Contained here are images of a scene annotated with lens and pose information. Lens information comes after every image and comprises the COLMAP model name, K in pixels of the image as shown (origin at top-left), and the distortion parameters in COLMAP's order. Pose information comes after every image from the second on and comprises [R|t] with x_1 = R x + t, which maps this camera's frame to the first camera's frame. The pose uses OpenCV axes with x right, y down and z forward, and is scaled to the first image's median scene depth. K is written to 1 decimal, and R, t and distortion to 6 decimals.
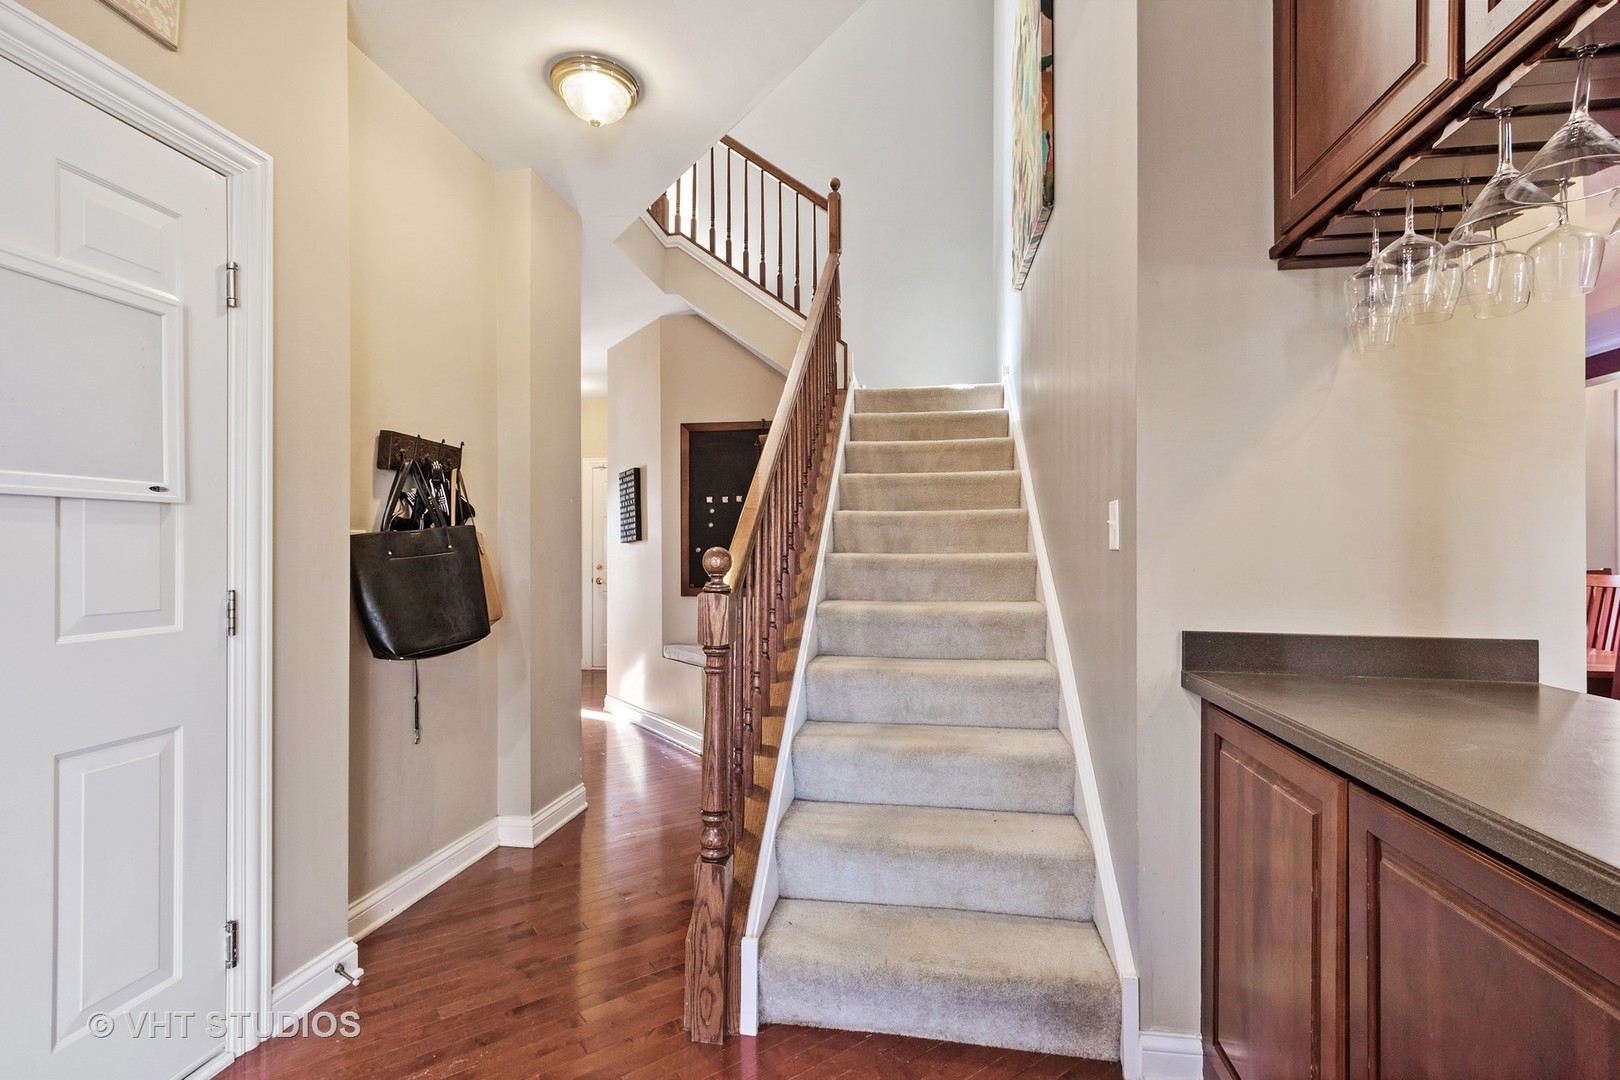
lens RADIAL K [[748.1, 0, 809.6], [0, 748.1, 552.0], [0, 0, 1]] dist [-0.000177, 0.000199]
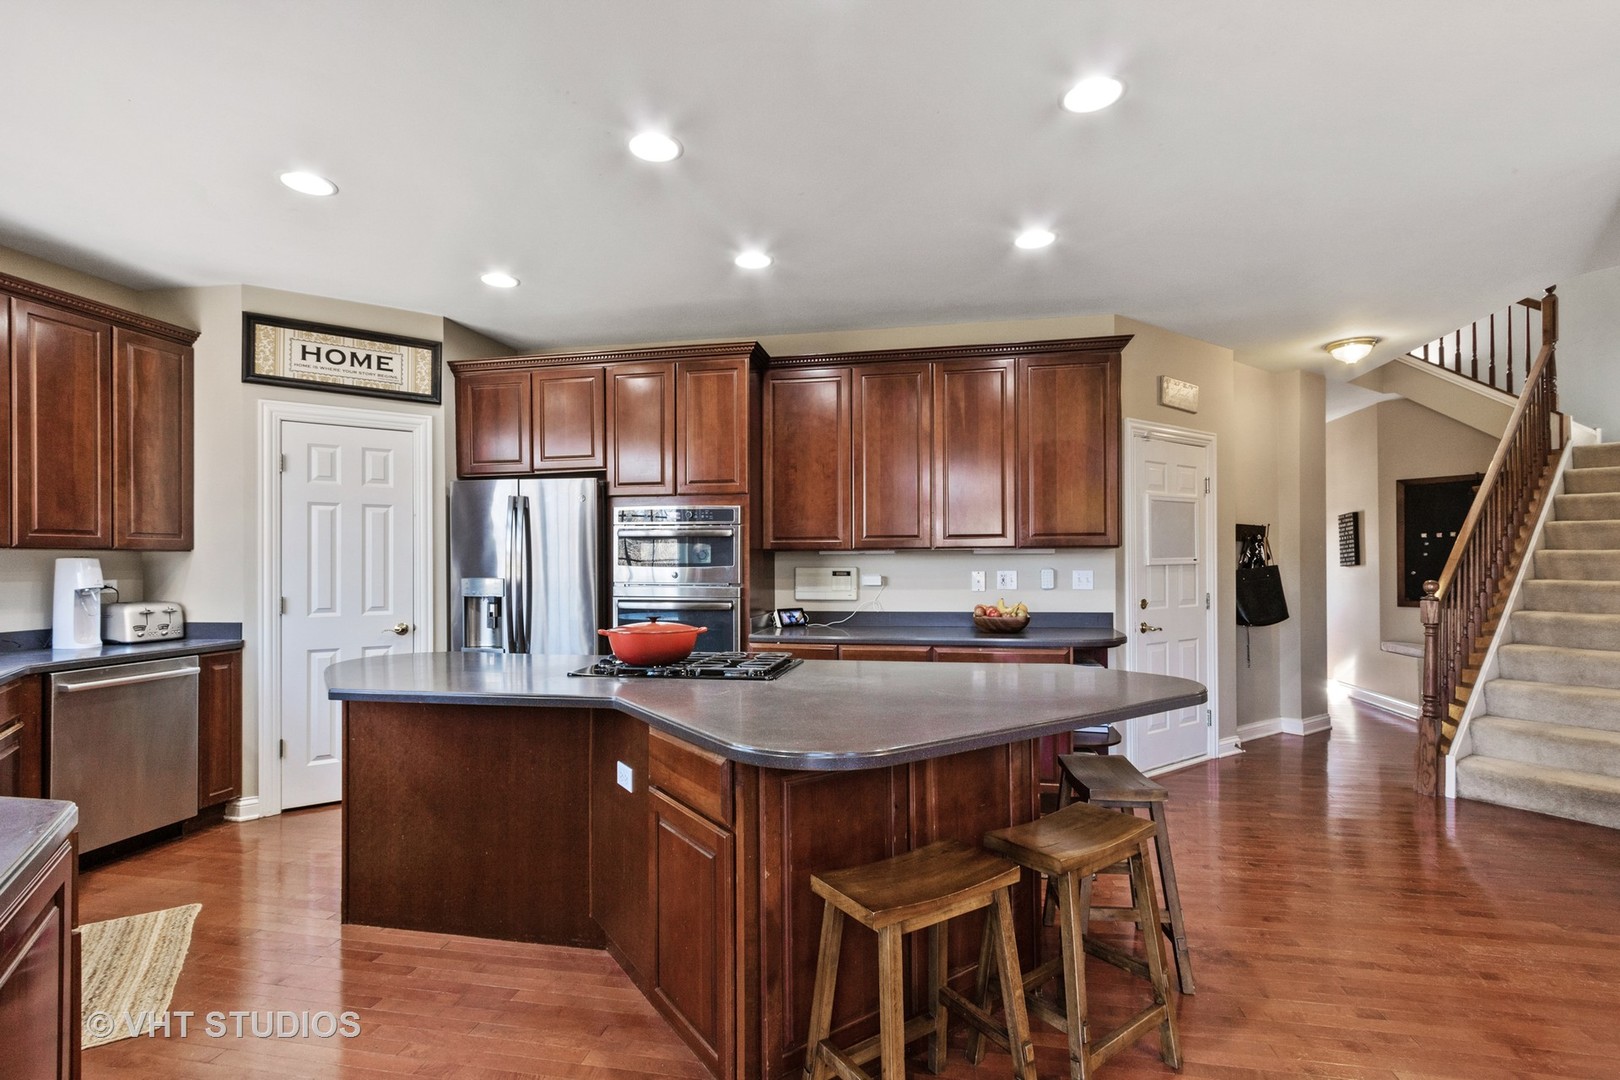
lens RADIAL K [[748.1, 0, 802.0], [0, 748.1, 561.5], [0, 0, 1]] dist [-0.000177, 0.000199]
pose [[0.680226, -0.003002, -0.732996, 0.143388], [0.002976, 0.999995, -0.001334, -0.039264], [0.732996, -0.001274, 0.680231, -1.152787]]
